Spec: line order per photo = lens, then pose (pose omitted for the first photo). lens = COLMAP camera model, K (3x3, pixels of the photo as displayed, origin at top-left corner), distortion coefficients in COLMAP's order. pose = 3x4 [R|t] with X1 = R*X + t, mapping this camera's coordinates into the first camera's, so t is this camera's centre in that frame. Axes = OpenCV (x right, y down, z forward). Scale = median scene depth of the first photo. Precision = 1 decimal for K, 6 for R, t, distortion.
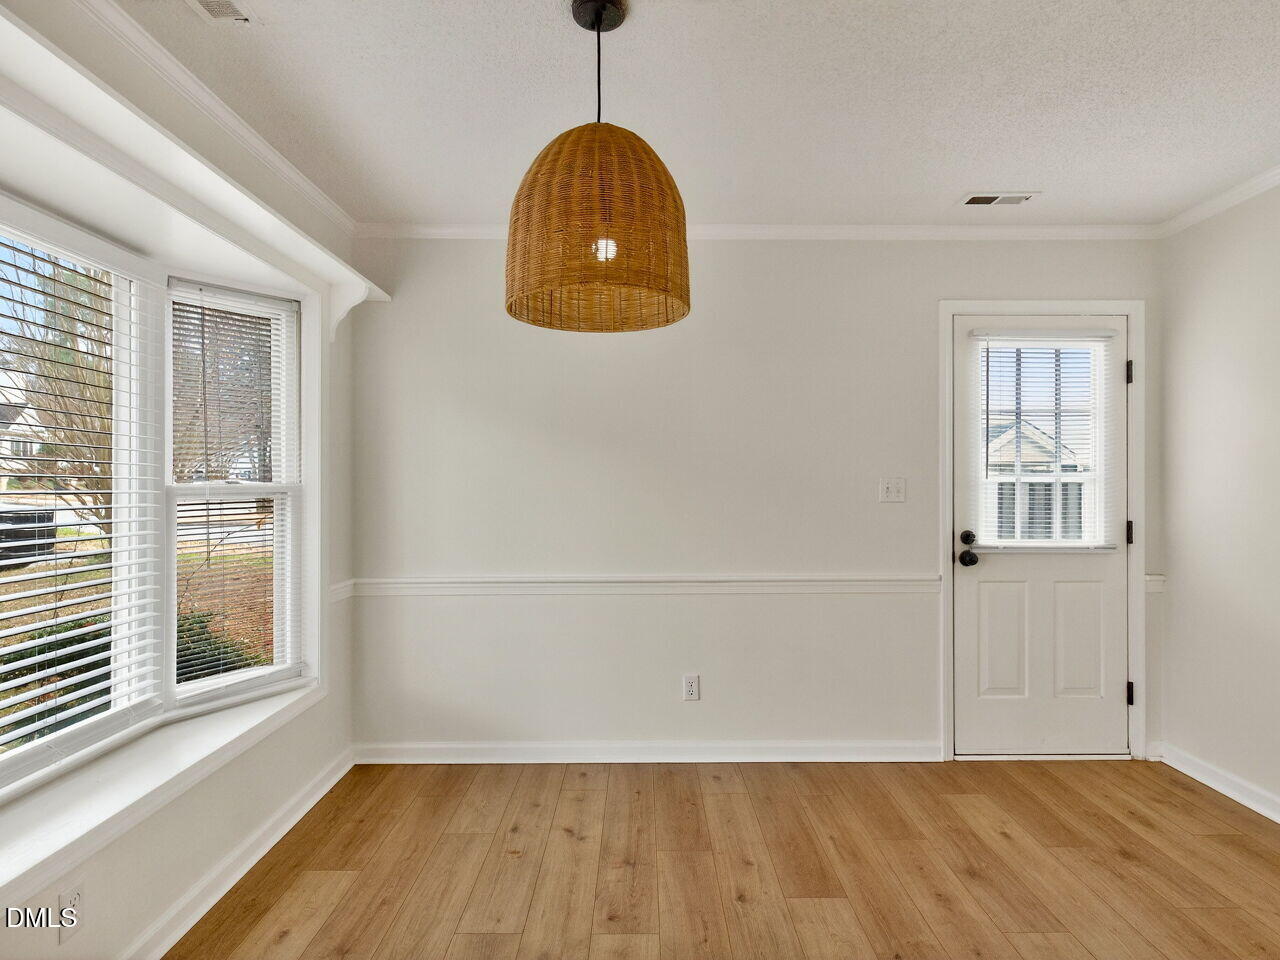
lens RADIAL K [[683.6, 0, 640.0], [0, 683.6, 480.0], [0, 0, 1]] dist [0.003556, -0.002560]
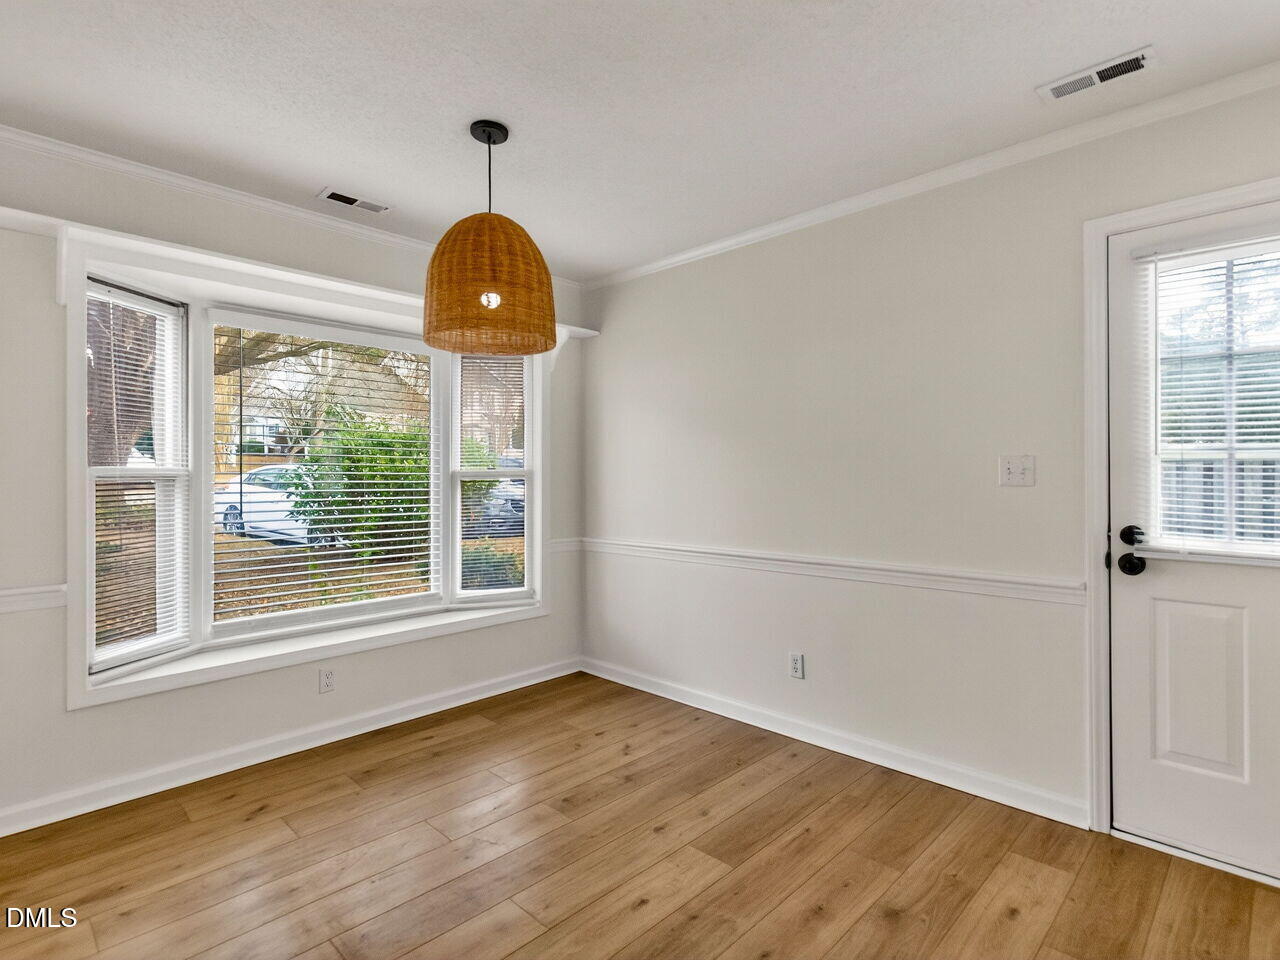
lens RADIAL K [[650.5, 0, 641.3], [0, 650.5, 462.4], [0, 0, 1]] dist [0.036883, -0.035175]
pose [[0.712572, -0.017523, -0.701380, 0.676402], [0.007462, 0.999821, -0.017397, 0.016721], [0.701559, 0.007163, 0.712575, 0.151668]]
